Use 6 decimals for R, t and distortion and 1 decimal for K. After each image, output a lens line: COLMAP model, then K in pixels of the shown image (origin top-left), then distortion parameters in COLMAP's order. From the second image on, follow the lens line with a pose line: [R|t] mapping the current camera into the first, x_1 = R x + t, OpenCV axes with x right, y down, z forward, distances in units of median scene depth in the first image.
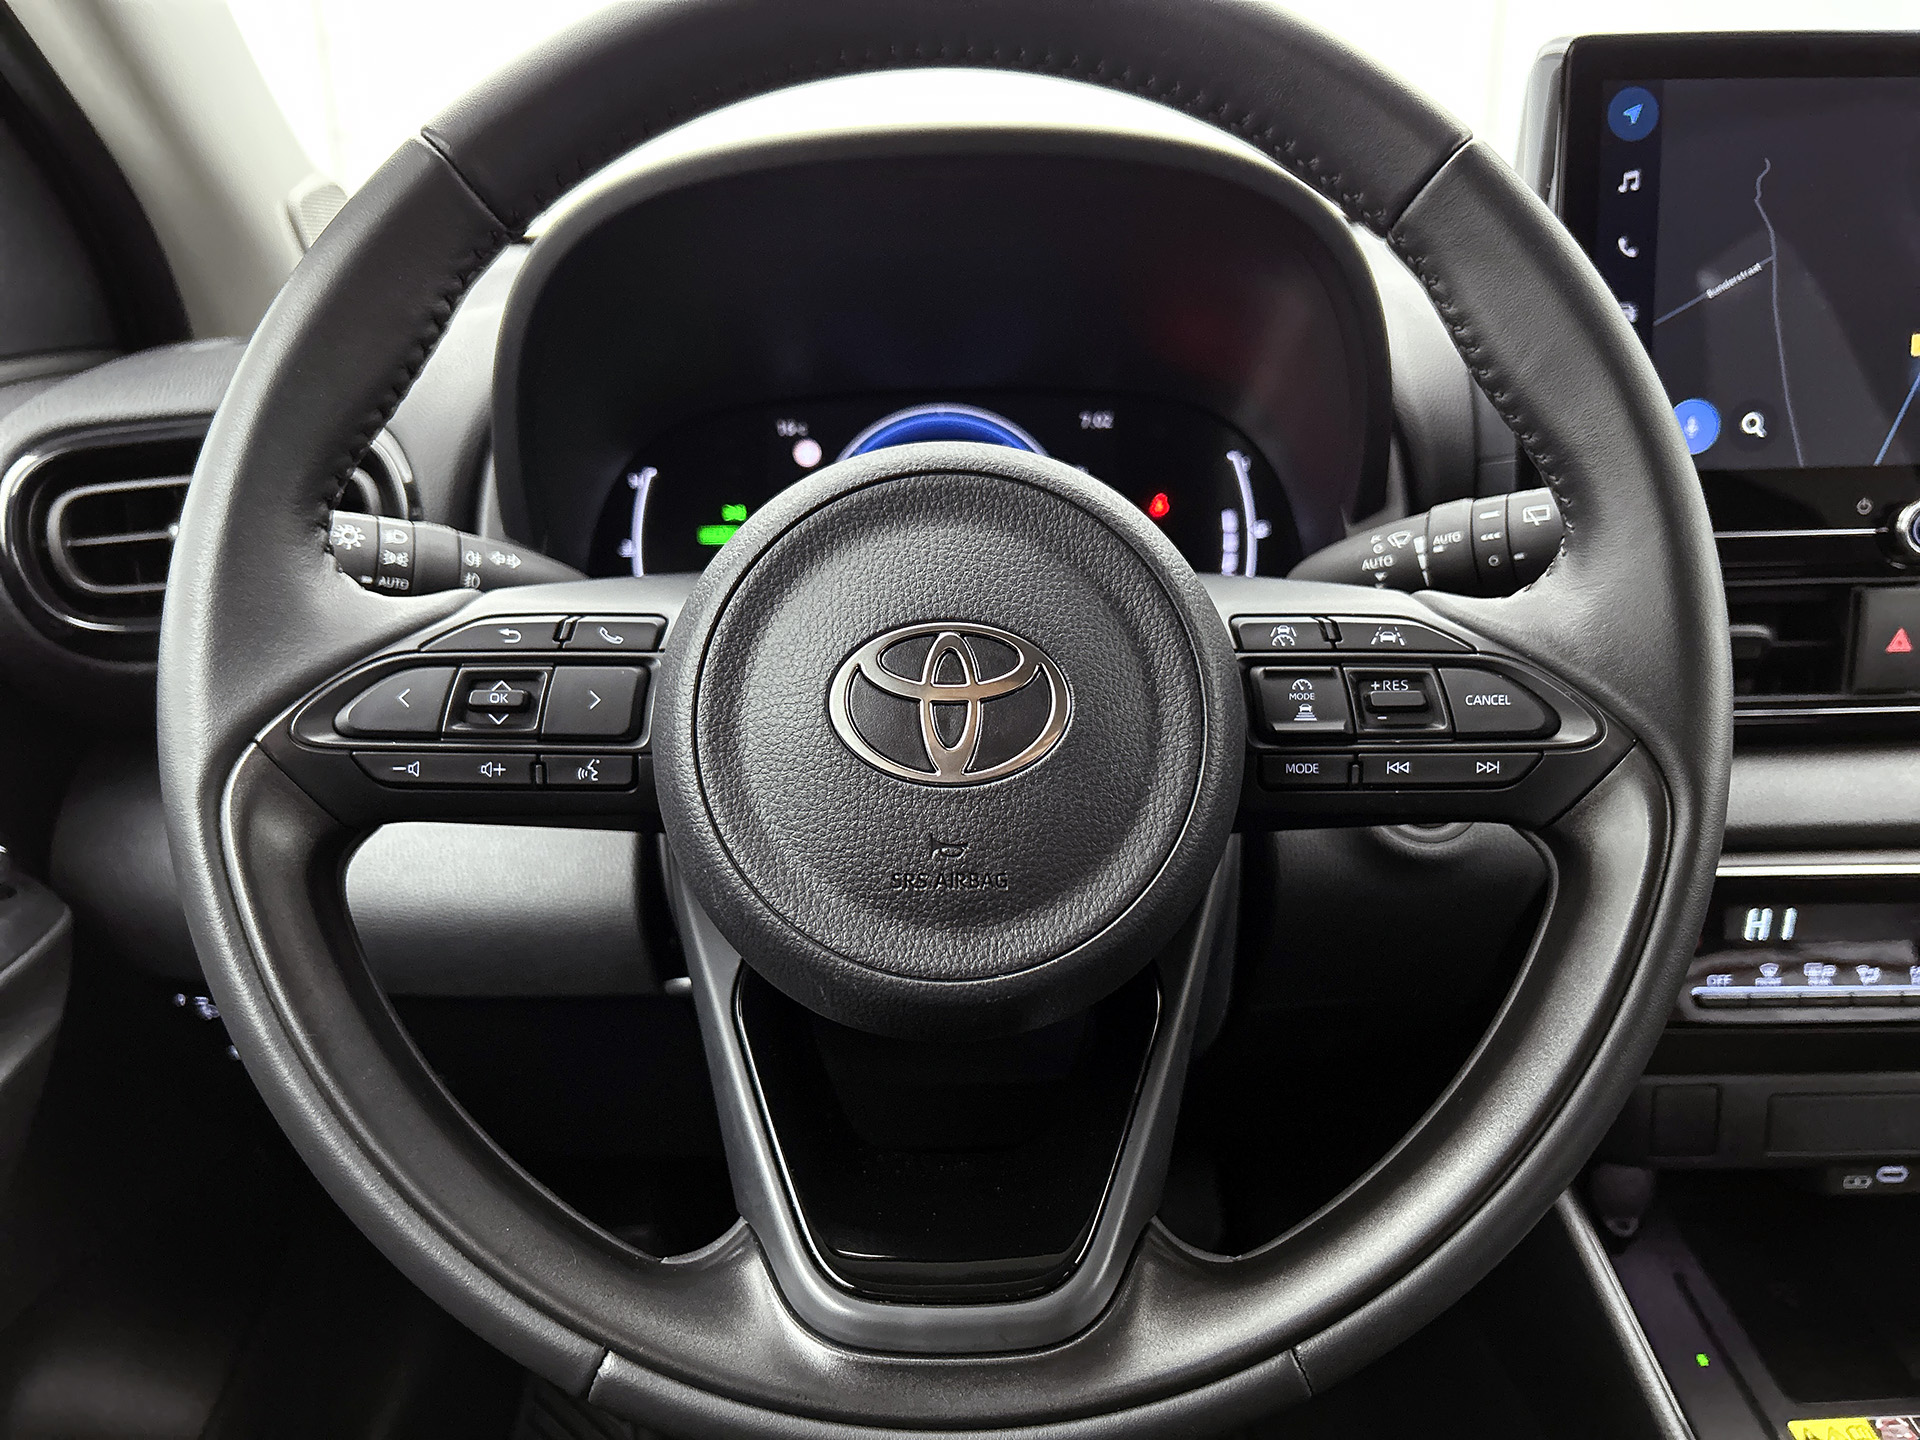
lens RADIAL K [[1484.5, 0, 949.8], [0, 1484.5, 723.1], [0, 0, 1]] dist [0.053435, -0.069368]
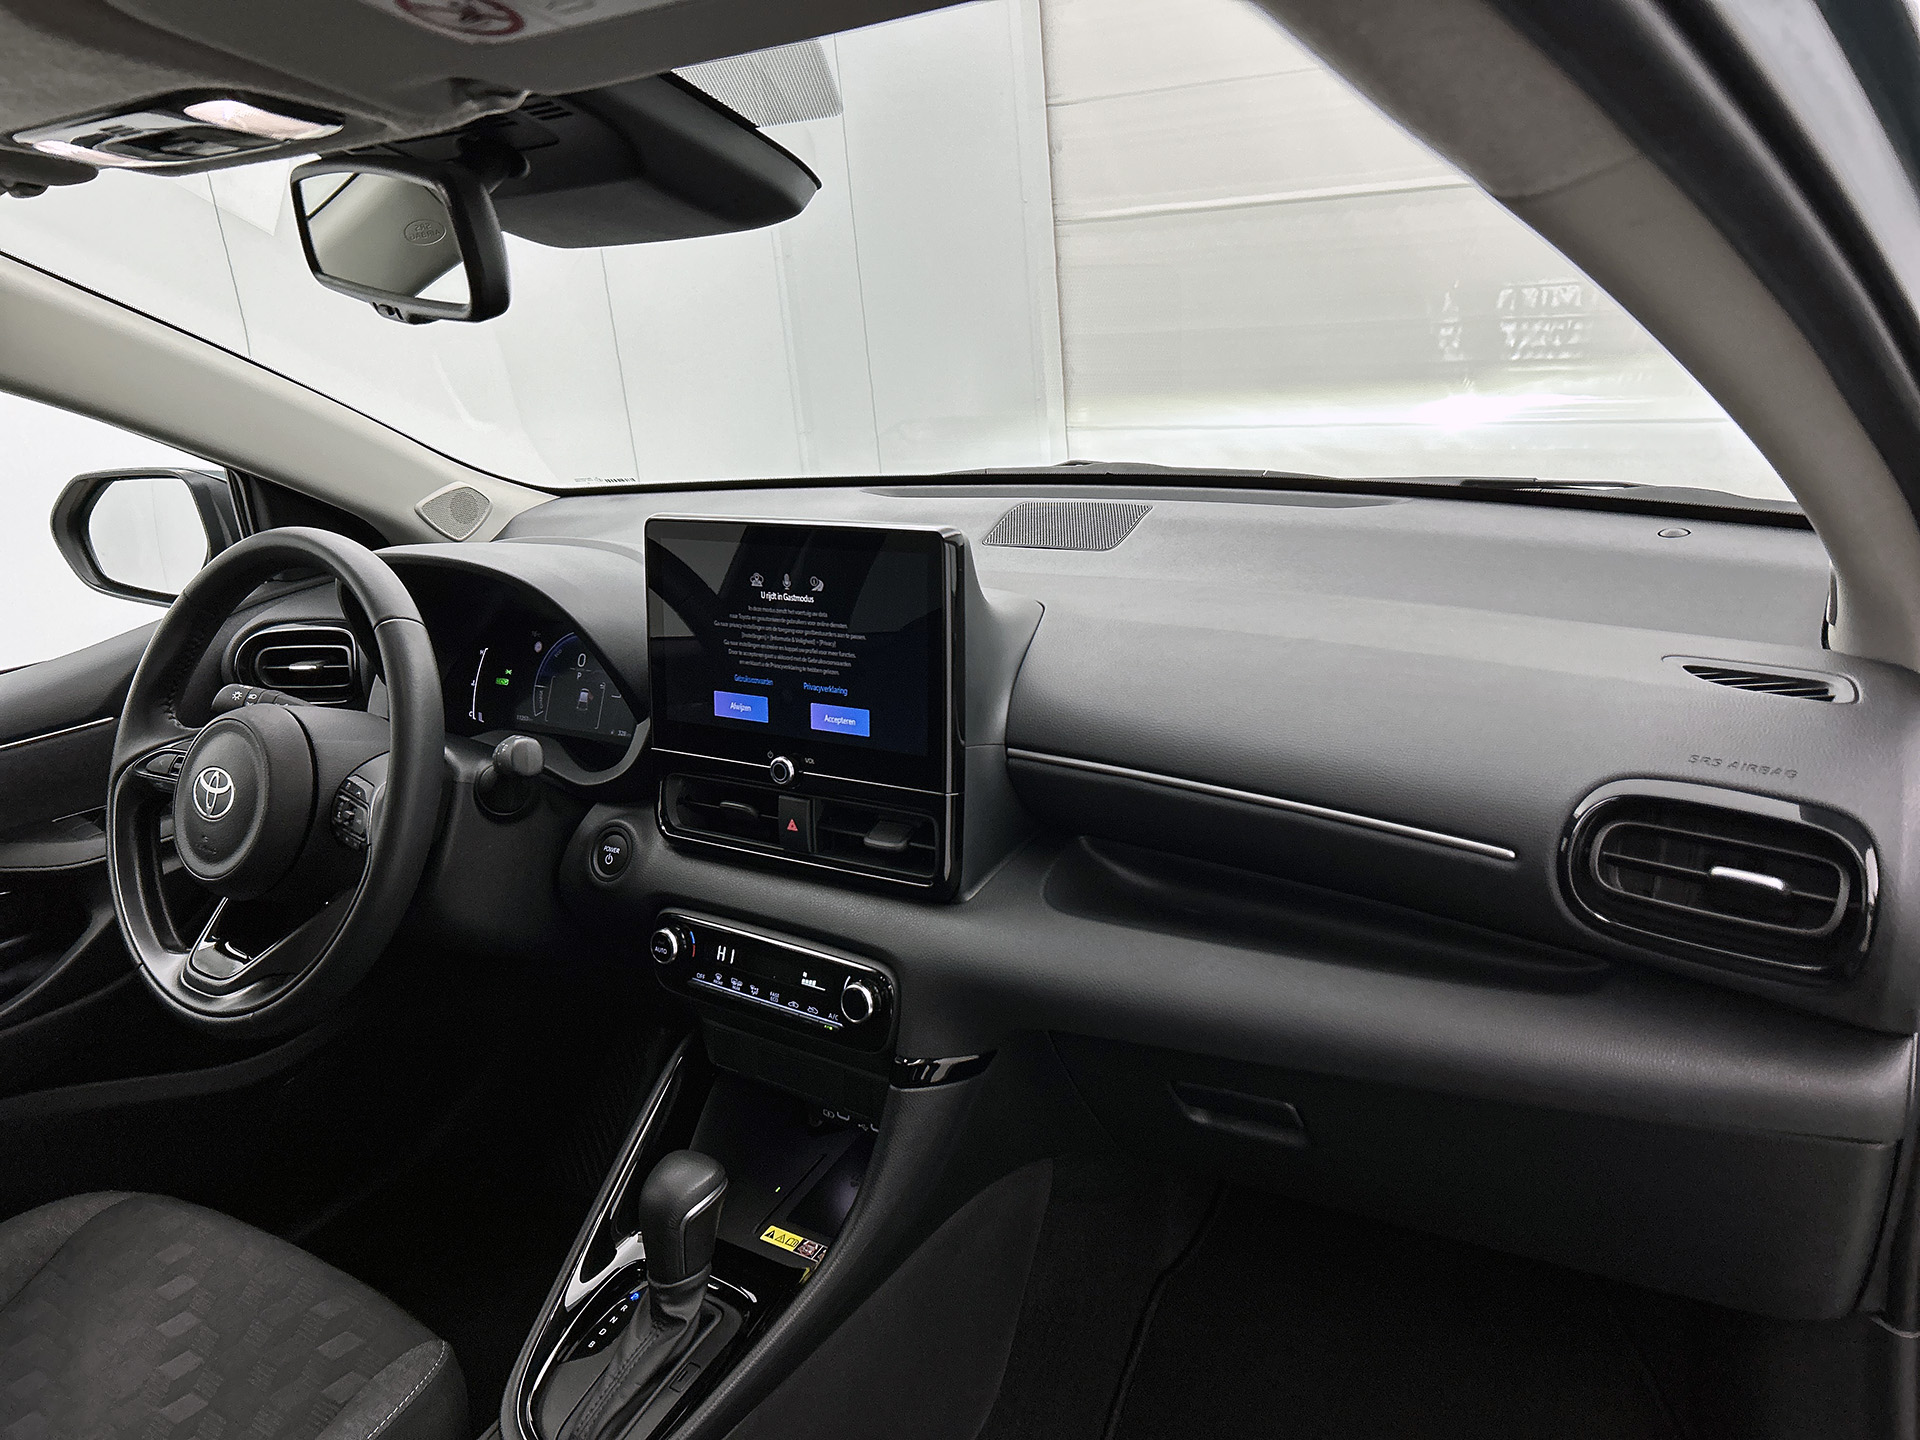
lens RADIAL K [[1484.5, 0, 956.0], [0, 1484.5, 700.7], [0, 0, 1]] dist [0.053435, -0.069368]
pose [[0.813882, 0.127896, -0.566780, 2.860643], [-0.113783, 0.991669, 0.060385, -0.541787], [0.569781, 0.015344, 0.821653, -0.697922]]
